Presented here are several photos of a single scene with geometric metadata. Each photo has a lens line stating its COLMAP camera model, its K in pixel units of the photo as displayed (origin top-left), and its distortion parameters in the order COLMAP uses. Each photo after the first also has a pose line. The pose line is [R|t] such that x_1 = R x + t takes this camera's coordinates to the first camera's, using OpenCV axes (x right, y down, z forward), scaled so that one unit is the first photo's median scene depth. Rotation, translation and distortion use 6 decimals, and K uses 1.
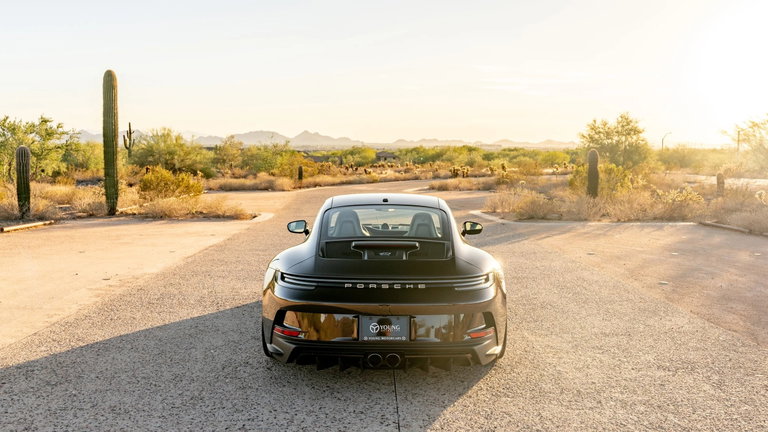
lens RADIAL K [[666.4, 0, 397.5], [0, 666.4, 173.1], [0, 0, 1]] dist [0.000220, -0.002362]
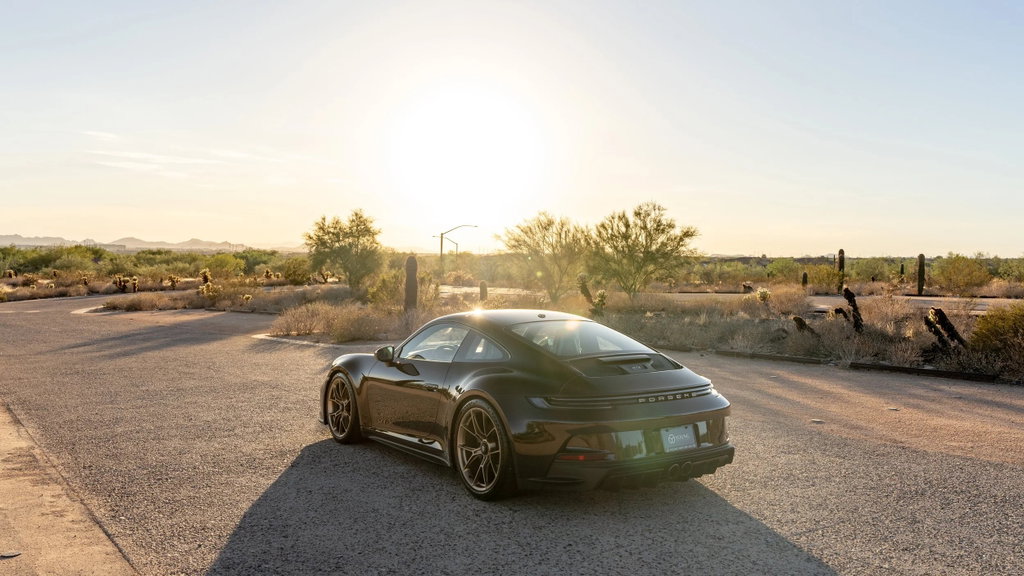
lens RADIAL K [[878.4, 0, 513.0], [0, 878.4, 260.7], [0, 0, 1]] dist [0.002001, 0.000630]
pose [[0.805843, 0.002504, 0.592124, -0.153174], [0.012620, 0.999691, -0.021404, -0.001841], [-0.591995, 0.024721, 0.805562, 0.009860]]
